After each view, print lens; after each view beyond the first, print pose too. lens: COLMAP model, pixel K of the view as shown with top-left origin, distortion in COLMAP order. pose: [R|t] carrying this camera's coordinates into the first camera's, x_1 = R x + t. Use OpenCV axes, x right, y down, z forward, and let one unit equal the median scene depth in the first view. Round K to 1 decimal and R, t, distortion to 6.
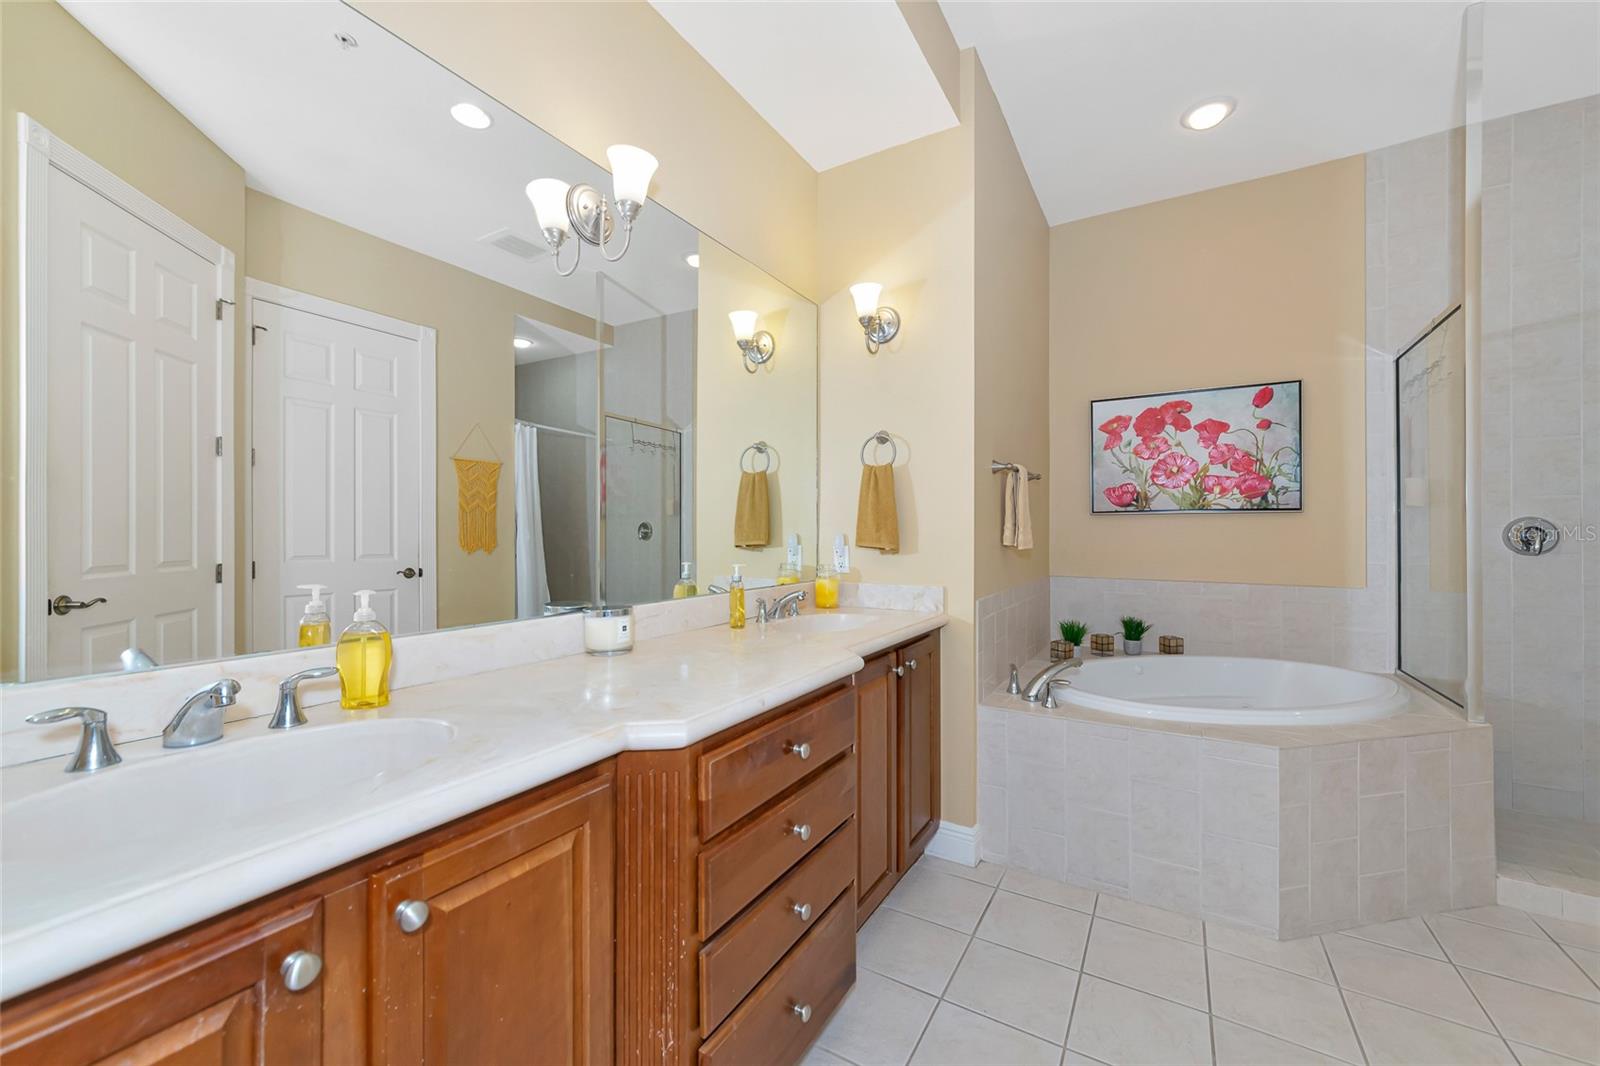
lens RADIAL K [[603.6, 0, 809.5], [0, 603.6, 524.0], [0, 0, 1]] dist [-0.001546, -0.000244]
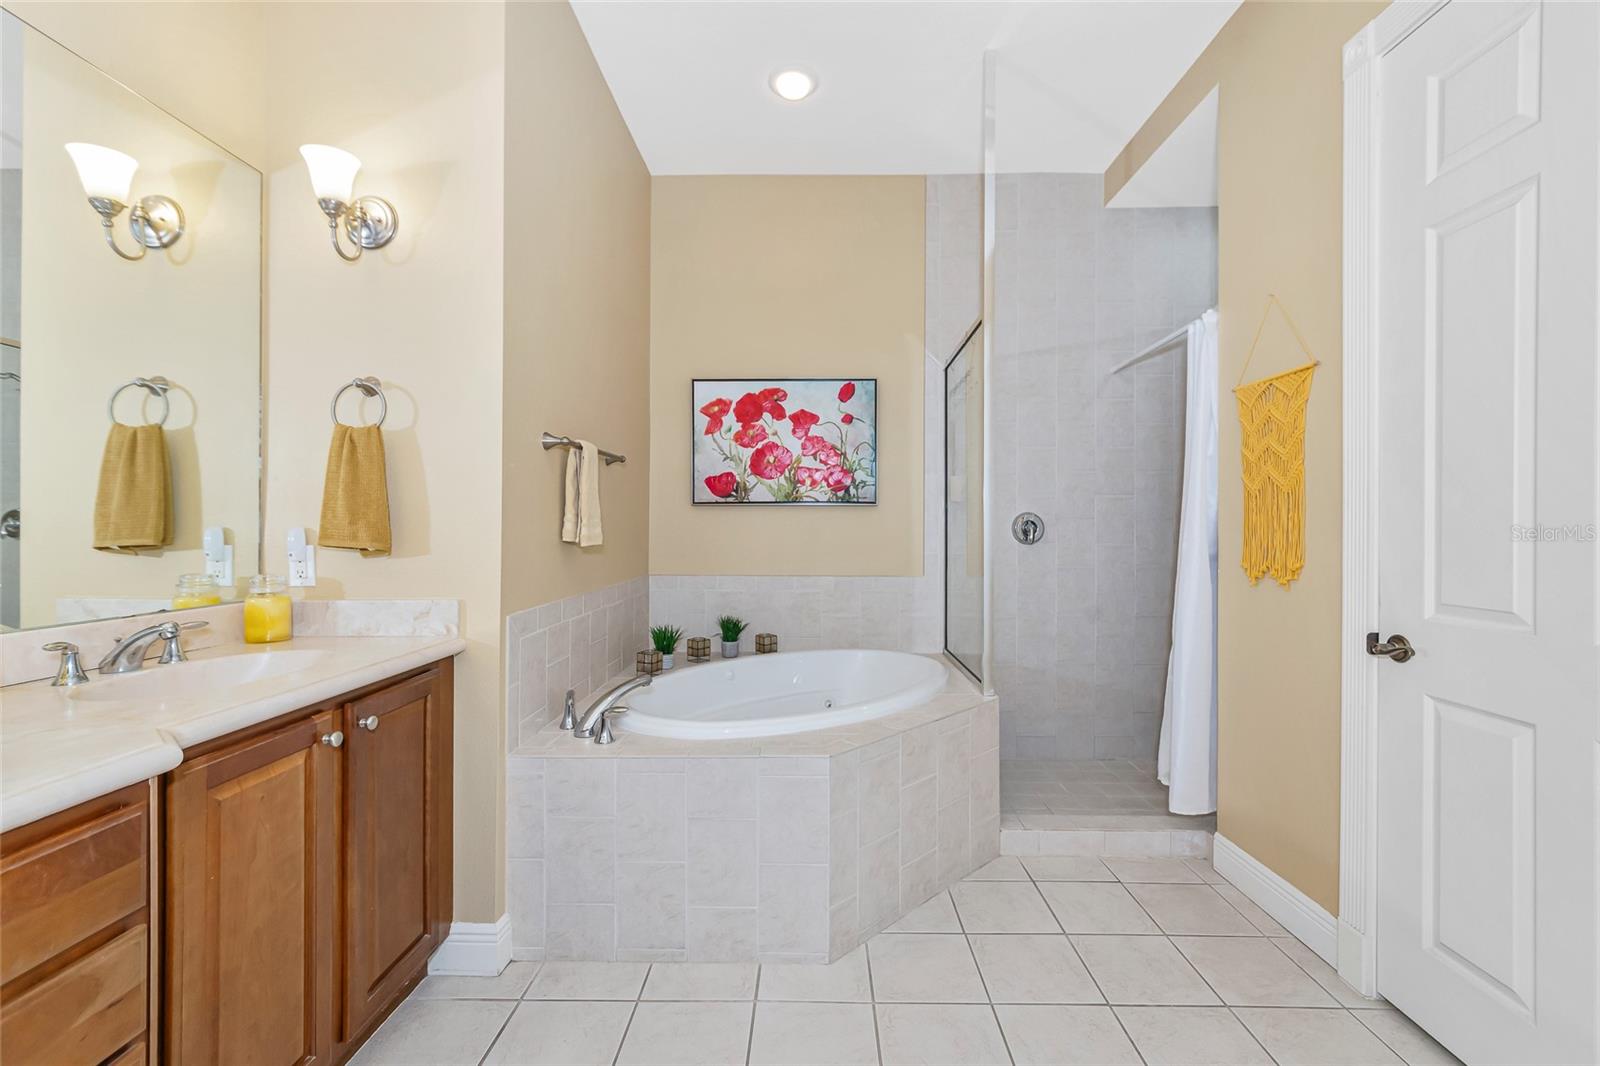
lens RADIAL K [[603.6, 0, 809.5], [0, 603.6, 524.0], [0, 0, 1]] dist [-0.001546, -0.000244]
pose [[0.873470, 0.000844, 0.486877, 0.205914], [-0.005678, 0.999948, 0.008453, 0.003762], [-0.486845, -0.010148, 0.873429, 0.142545]]
